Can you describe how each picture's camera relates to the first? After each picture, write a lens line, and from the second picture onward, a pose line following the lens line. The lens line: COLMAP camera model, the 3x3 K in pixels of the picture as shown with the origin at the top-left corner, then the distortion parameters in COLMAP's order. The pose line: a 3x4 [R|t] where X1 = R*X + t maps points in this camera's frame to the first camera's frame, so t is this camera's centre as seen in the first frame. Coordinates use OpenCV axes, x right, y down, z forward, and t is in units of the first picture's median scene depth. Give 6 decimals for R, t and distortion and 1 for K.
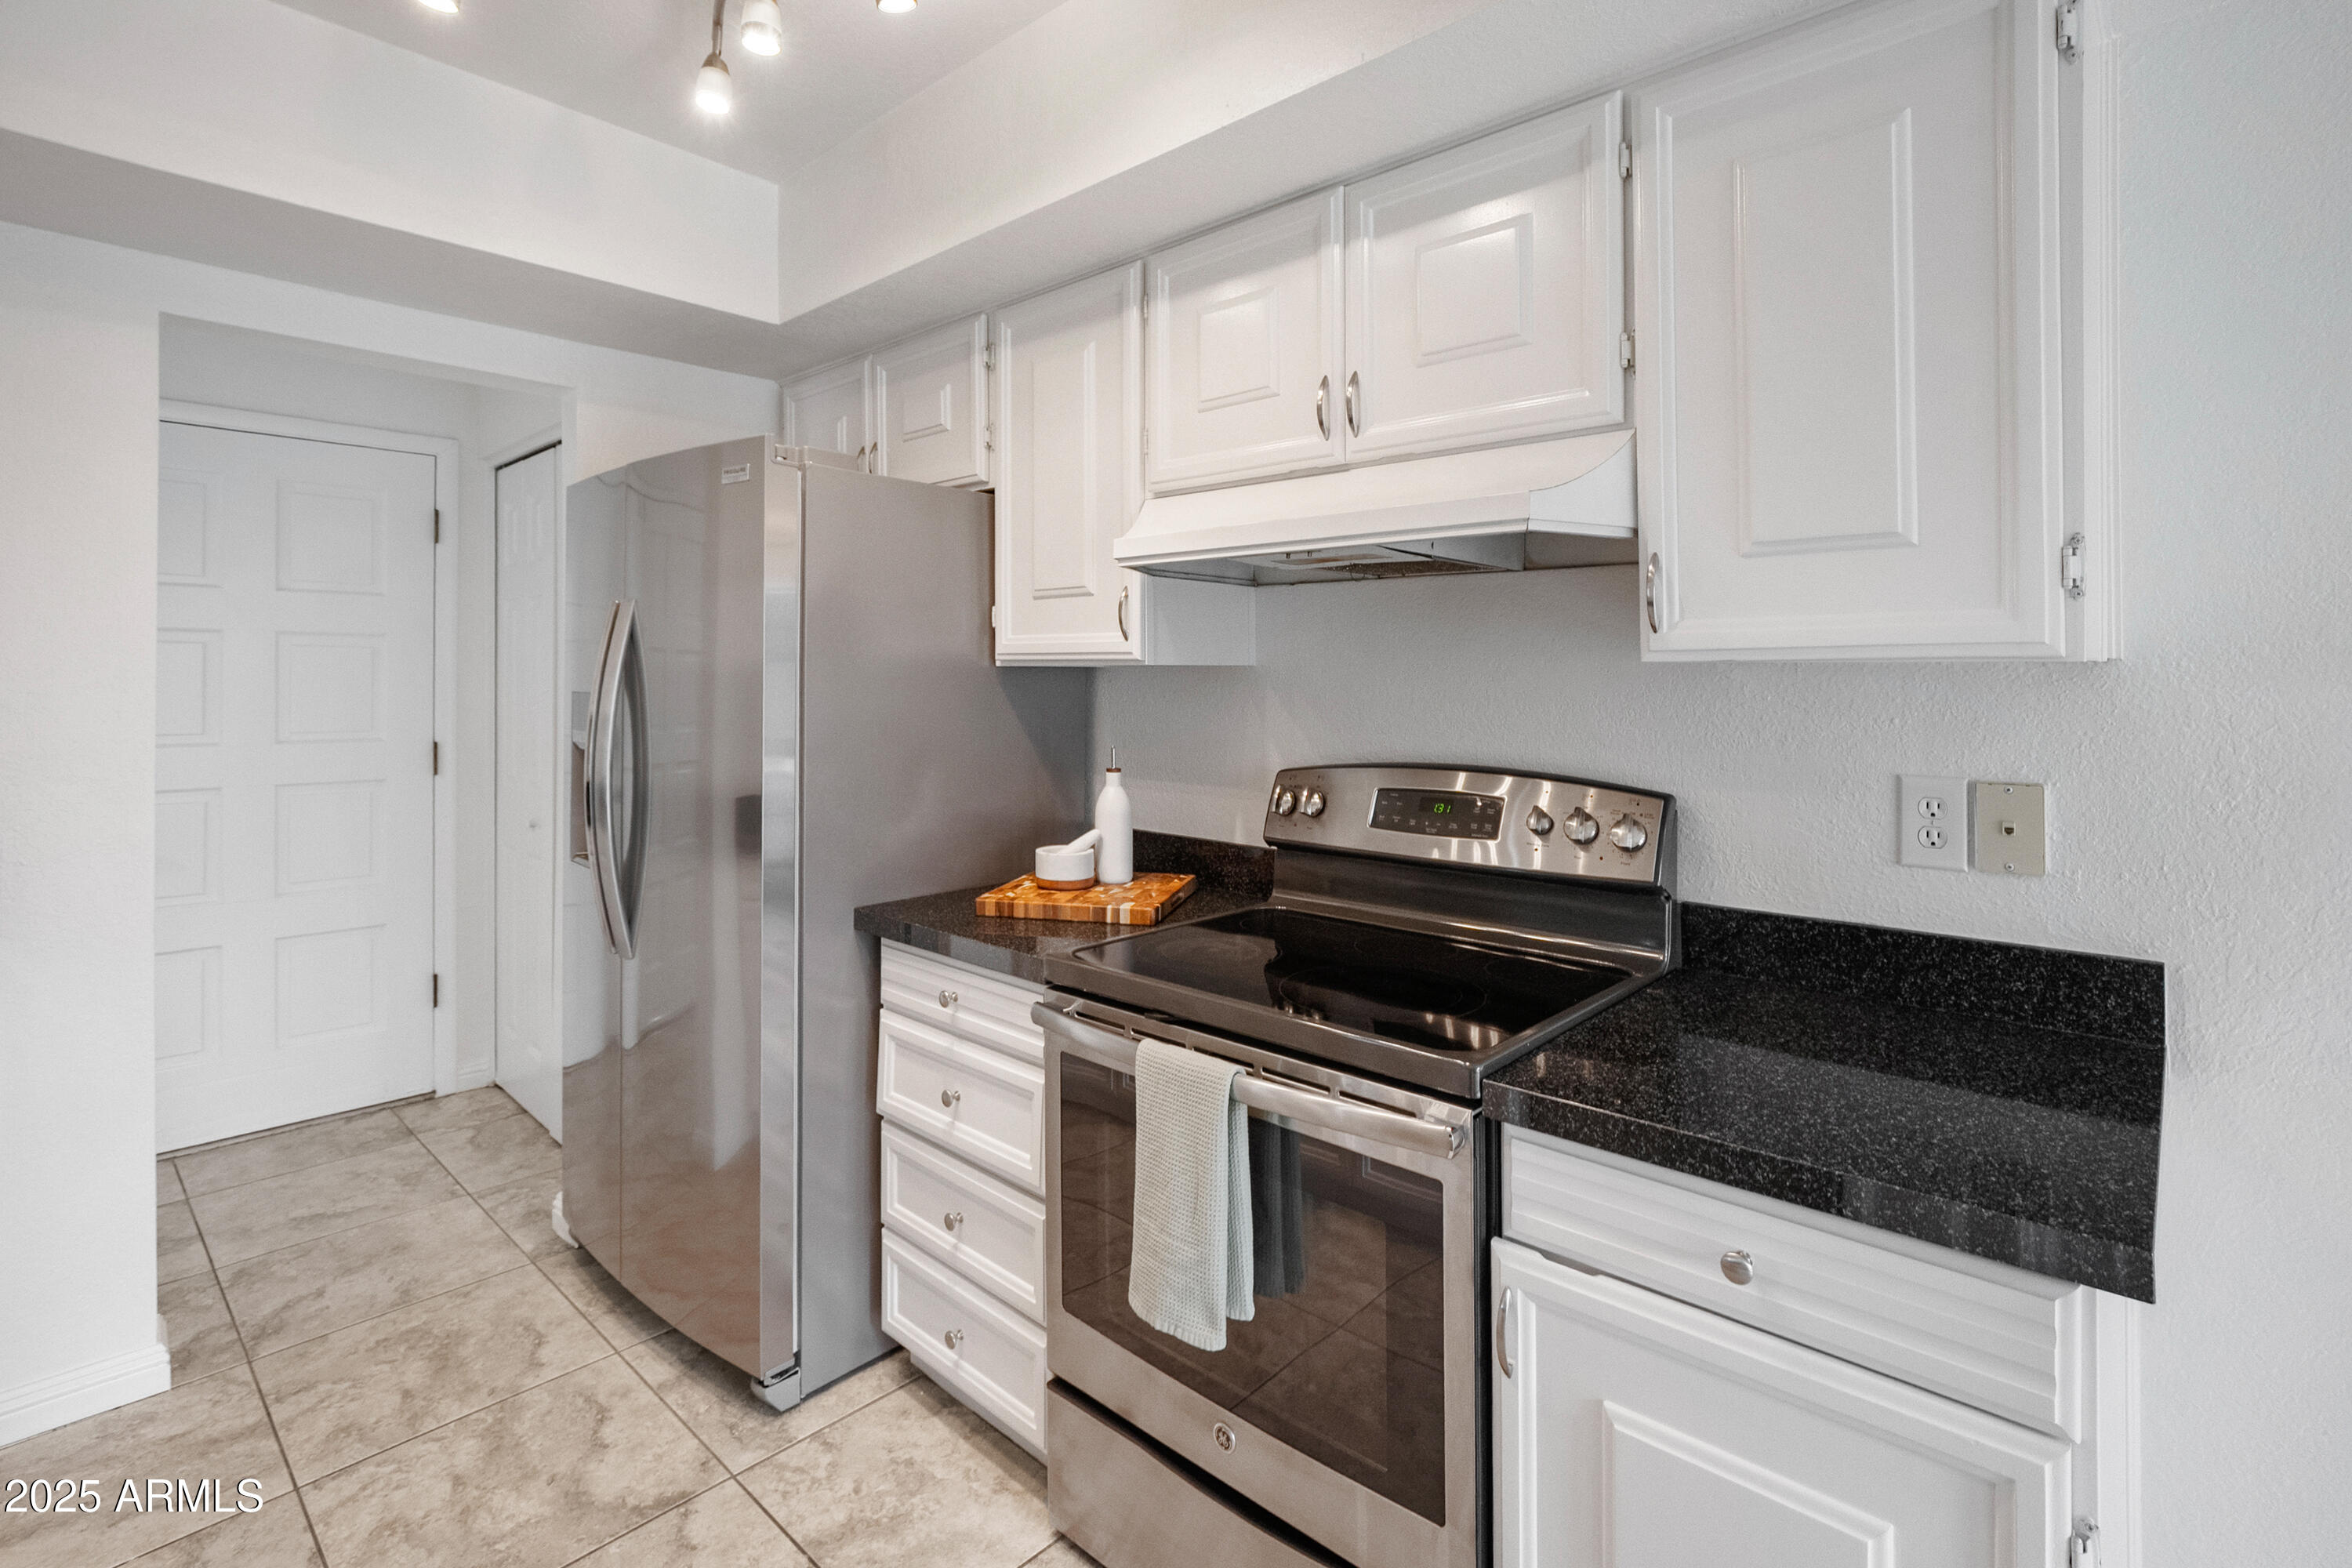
lens RADIAL K [[1115.8, 0, 1175.8], [0, 1115.8, 672.3], [0, 0, 1]] dist [-0.002009, 0.000686]
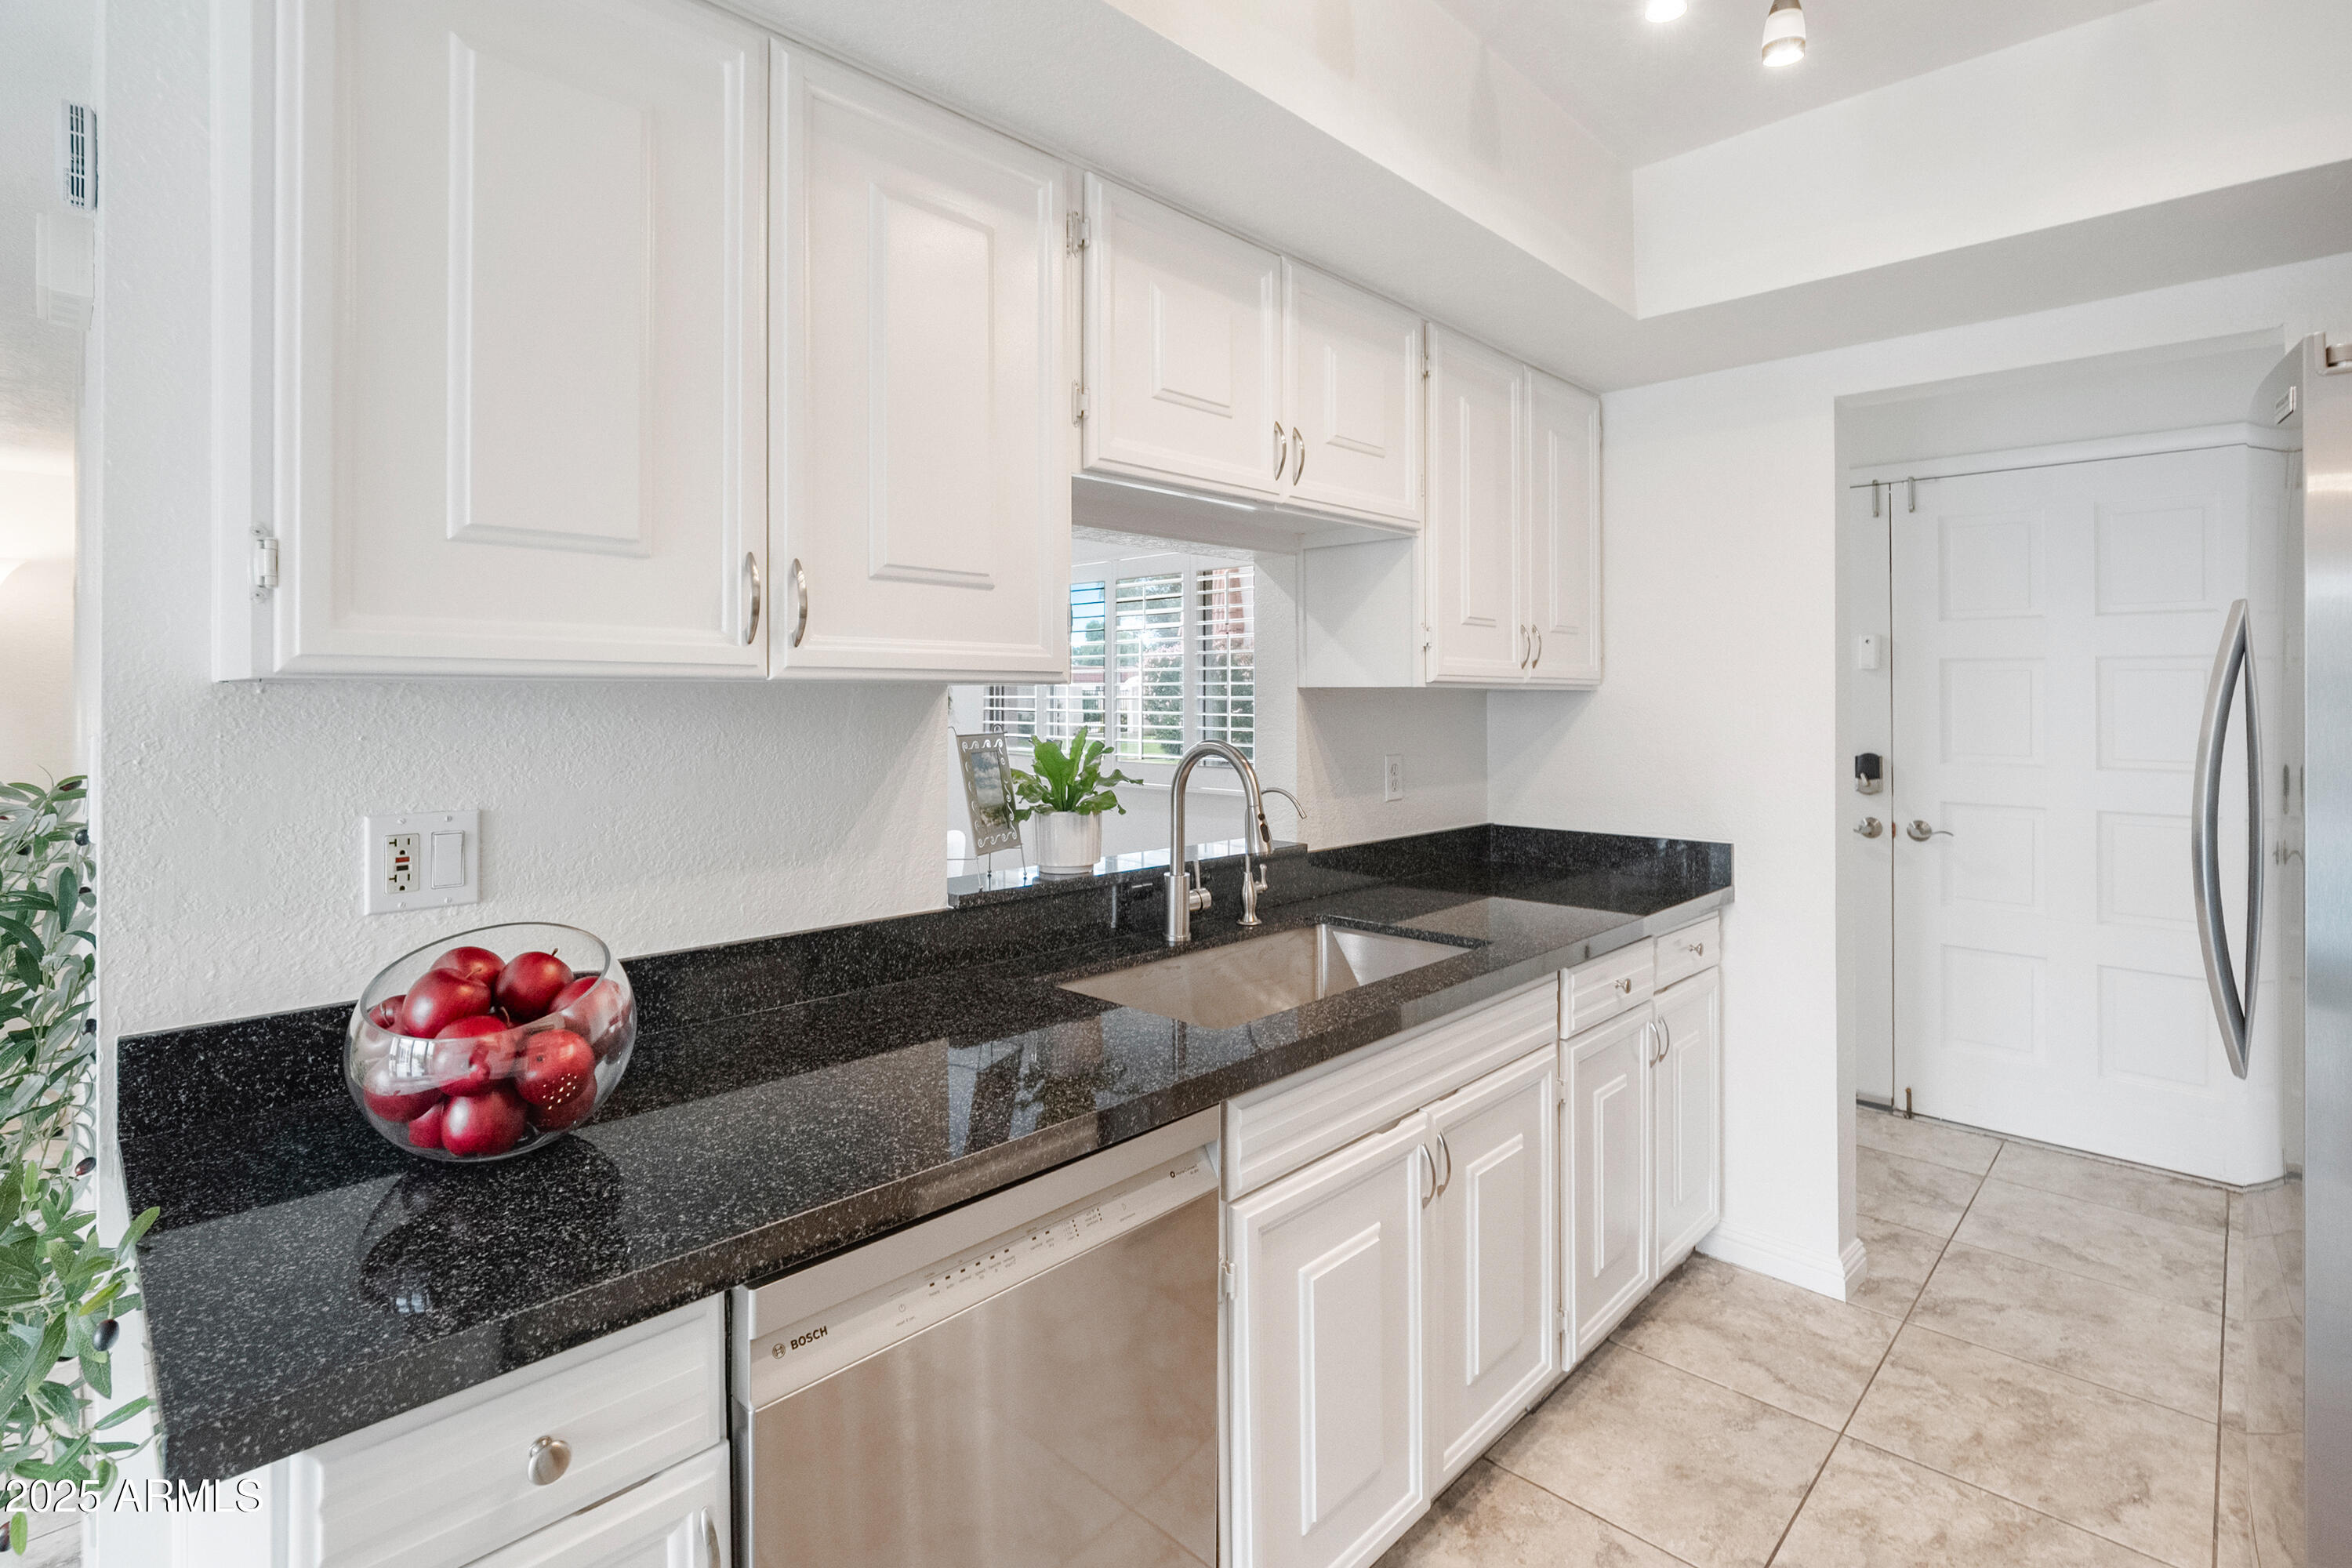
lens RADIAL K [[1100.2, 0, 1215.9], [0, 1100.2, 688.9], [0, 0, 1]] dist [-0.010558, 0.001015]
pose [[-0.007779, -0.011930, -0.999899, 0.280826], [0.004909, 0.999916, -0.011969, 0.001878], [0.999958, -0.005001, -0.007720, 0.352707]]
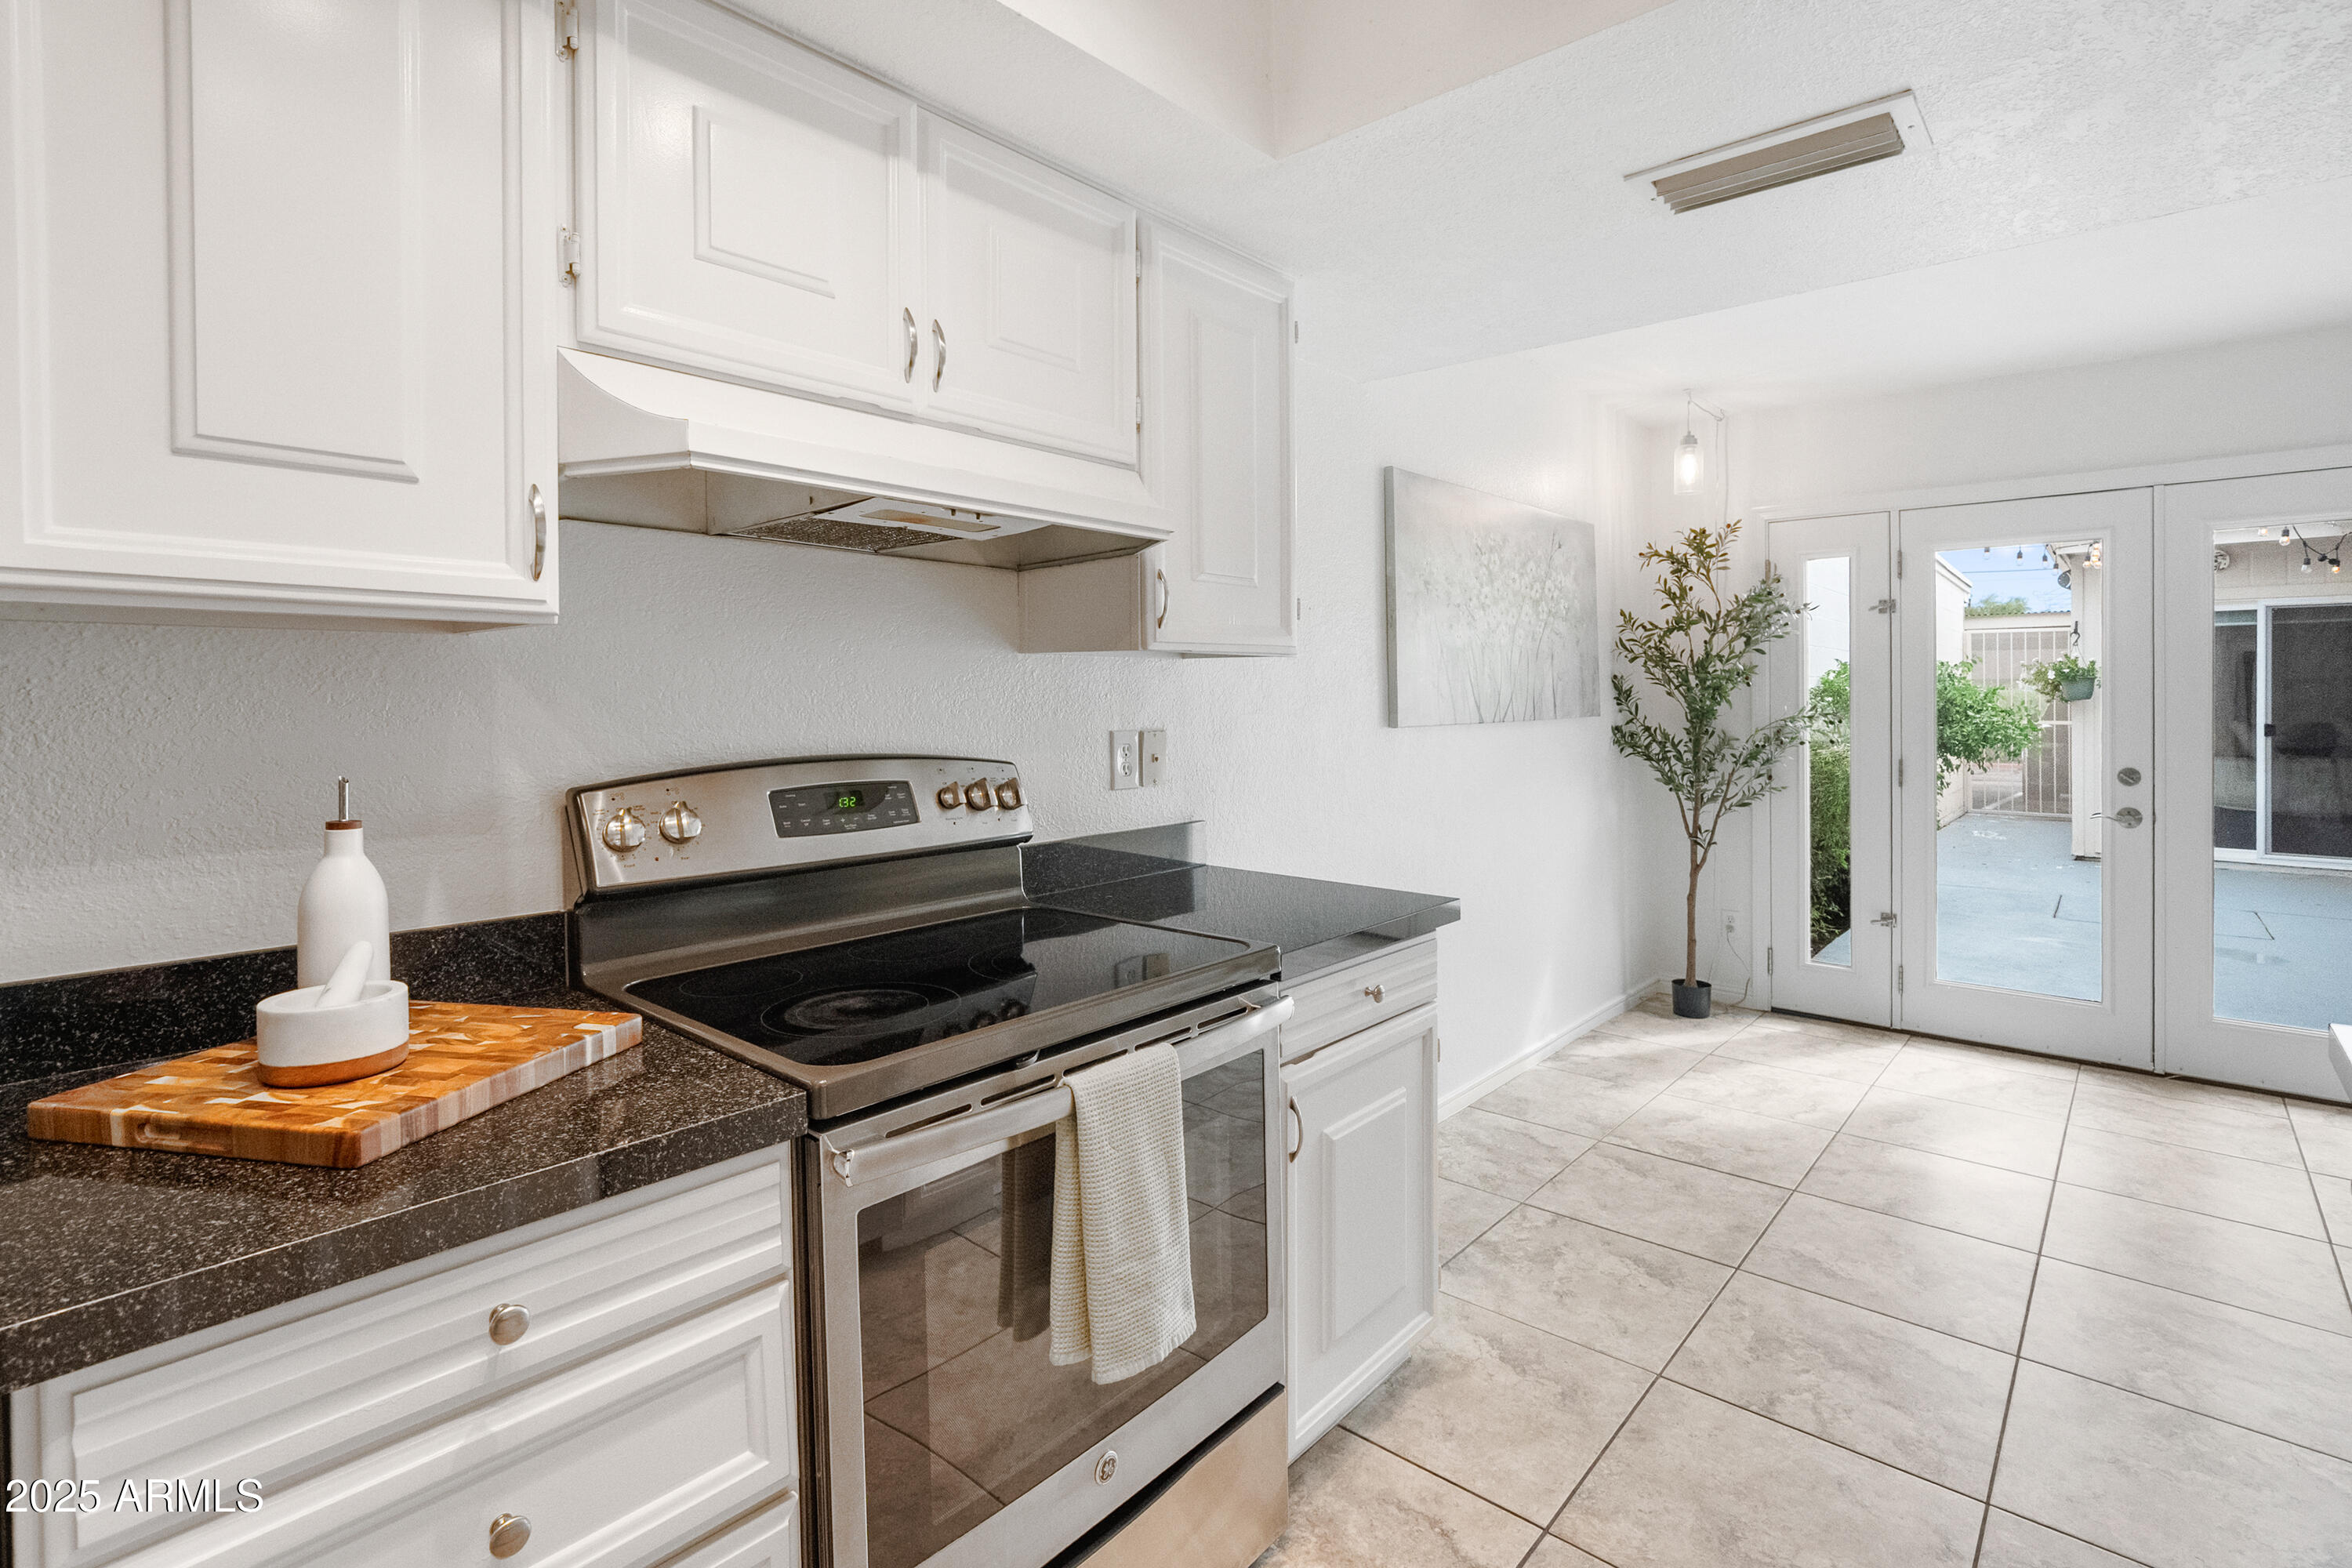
lens RADIAL K [[1100.2, 0, 1215.9], [0, 1100.2, 688.9], [0, 0, 1]] dist [-0.010558, 0.001015]
pose [[-0.045704, 0.002320, 0.998952, -0.646961], [0.000578, 0.999997, -0.002296, 0.029868], [-0.998955, 0.000473, -0.045705, 0.705840]]
